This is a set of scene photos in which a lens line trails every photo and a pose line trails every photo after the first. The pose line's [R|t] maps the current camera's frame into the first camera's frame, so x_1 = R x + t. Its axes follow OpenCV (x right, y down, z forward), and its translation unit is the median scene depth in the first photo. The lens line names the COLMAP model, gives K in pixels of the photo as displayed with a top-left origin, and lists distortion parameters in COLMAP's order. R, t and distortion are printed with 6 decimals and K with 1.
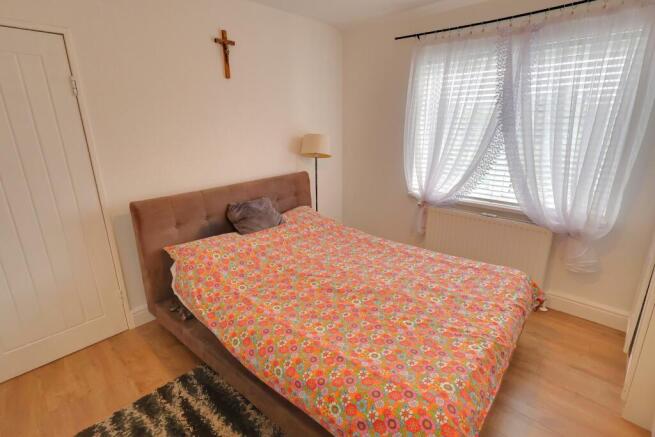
lens RADIAL K [[311.2, 0, 324.6], [0, 311.2, 214.3], [0, 0, 1]] dist [-0.001978, 0.000203]
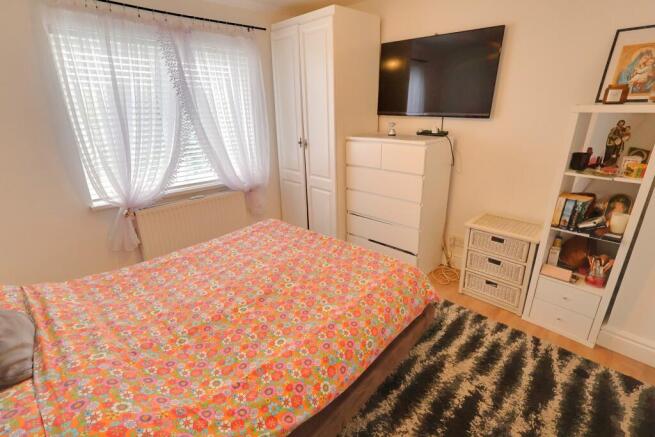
lens RADIAL K [[311.2, 0, 324.6], [0, 311.2, 214.3], [0, 0, 1]] dist [-0.001978, 0.000203]
pose [[0.043734, -0.312224, 0.949001, -0.679709], [0.296421, 0.911190, 0.286124, -0.163894], [-0.954056, 0.268790, 0.132400, 0.589314]]
